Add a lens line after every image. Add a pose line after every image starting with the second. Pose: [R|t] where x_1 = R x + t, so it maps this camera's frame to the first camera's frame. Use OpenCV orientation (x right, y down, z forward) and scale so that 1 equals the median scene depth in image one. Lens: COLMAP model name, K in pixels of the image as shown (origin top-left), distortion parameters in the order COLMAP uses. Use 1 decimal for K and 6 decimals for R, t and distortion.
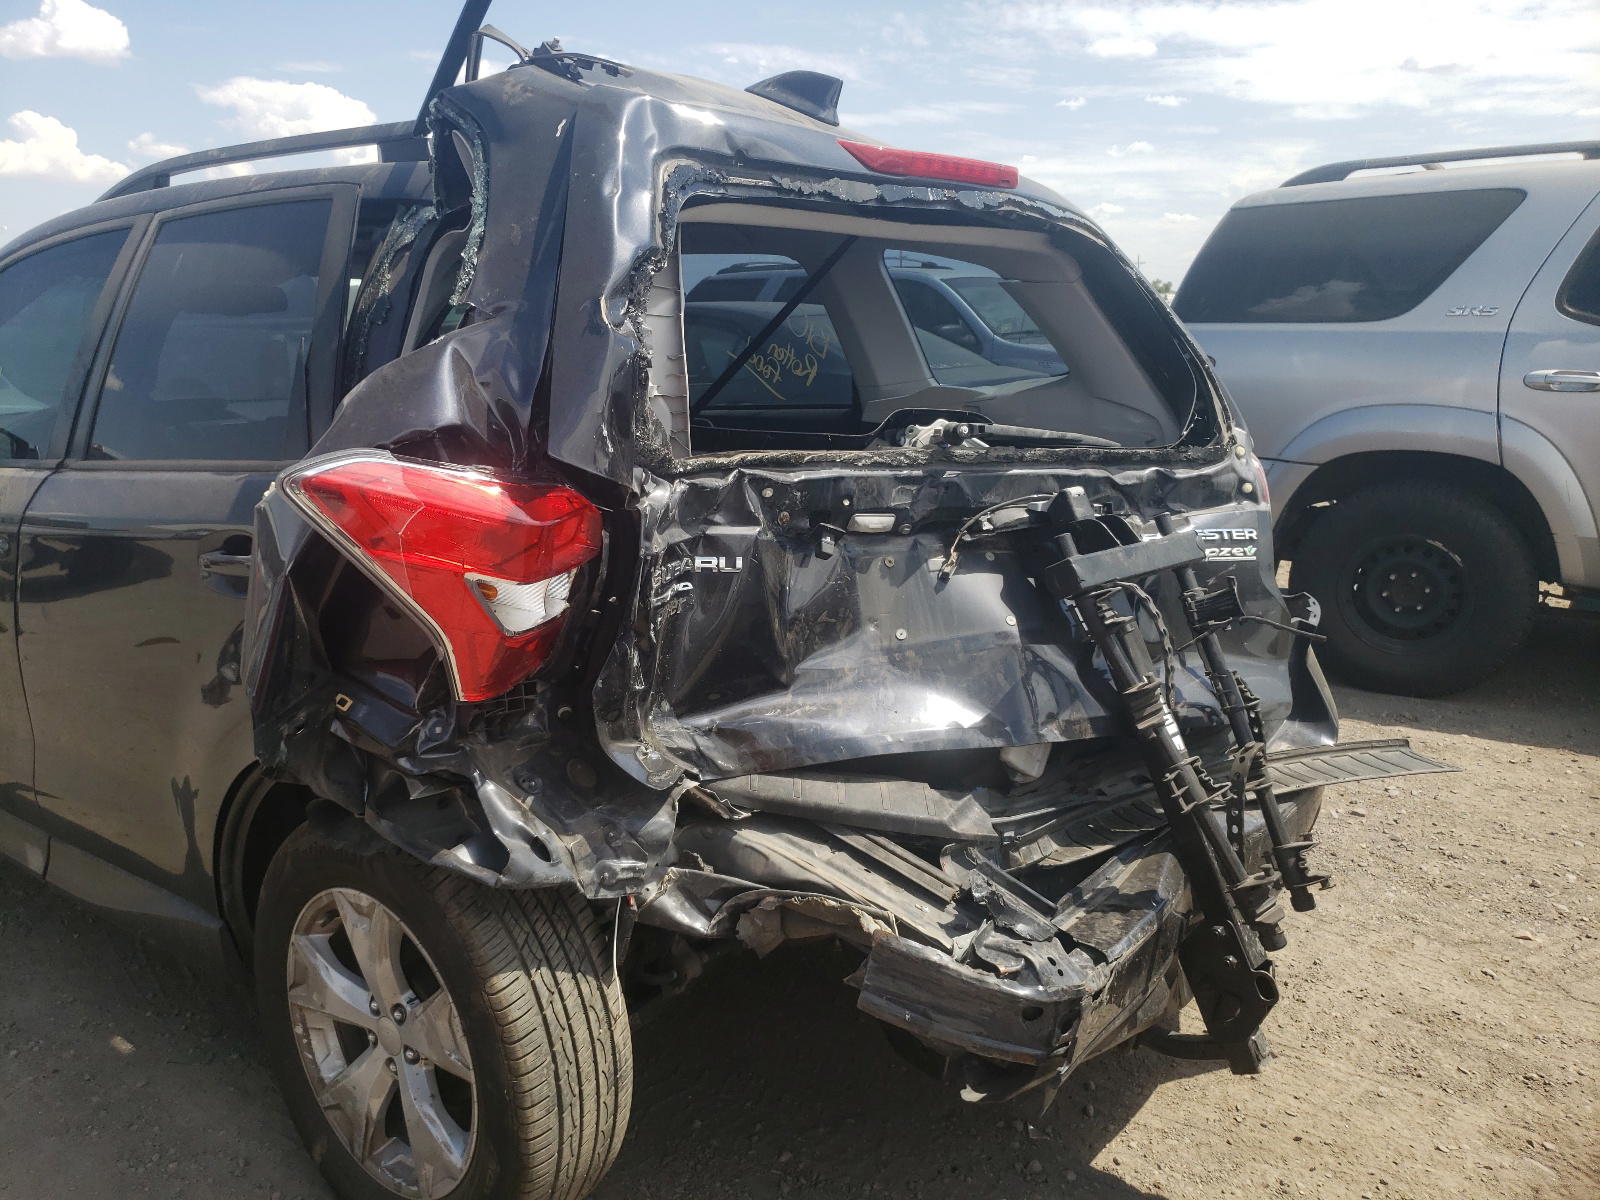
lens RADIAL K [[1194.2, 0, 736.8], [0, 1194.2, 606.7], [0, 0, 1]] dist [0.136977, -0.259350]
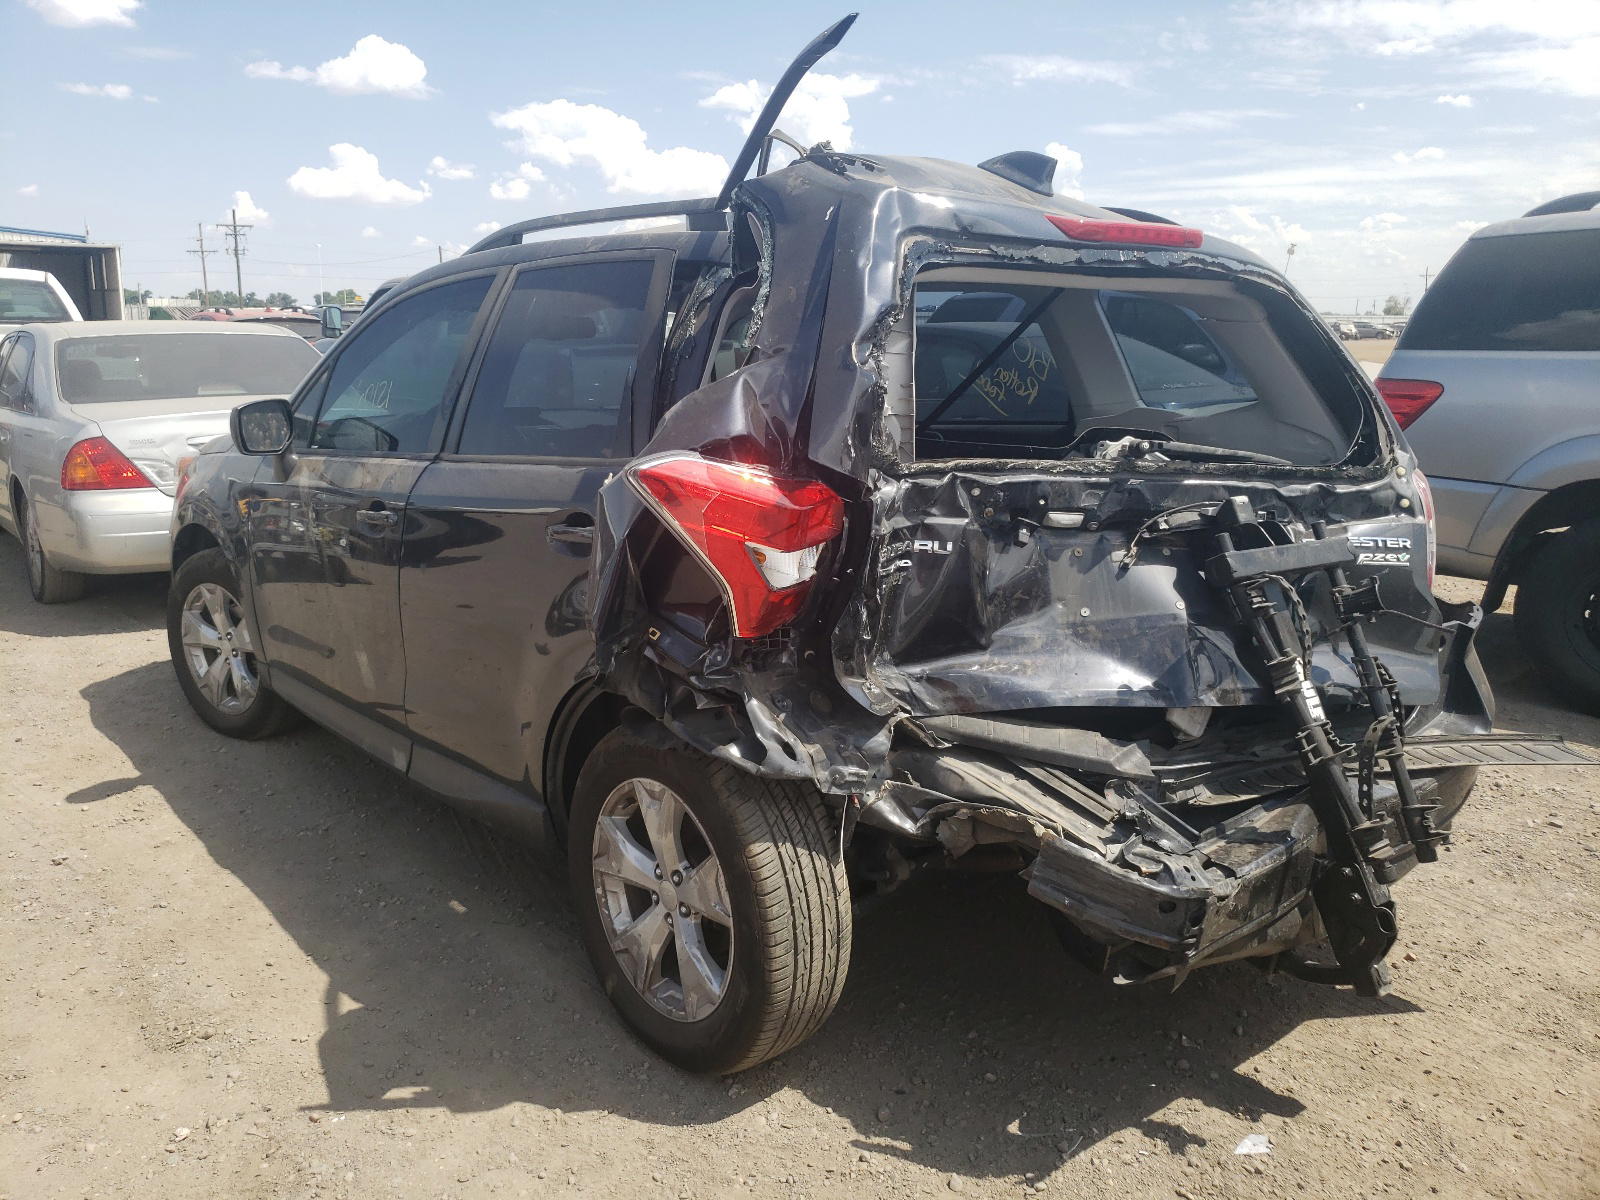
lens RADIAL K [[1235.6, 0, 800.0], [0, 1235.6, 600.0], [0, 0, 1]] dist [0.086998, -0.130642]
pose [[0.989072, 0.042075, -0.141299, 0.031112], [-0.044569, 0.998901, -0.014531, 0.045612], [0.140532, 0.020670, 0.989860, -0.314482]]
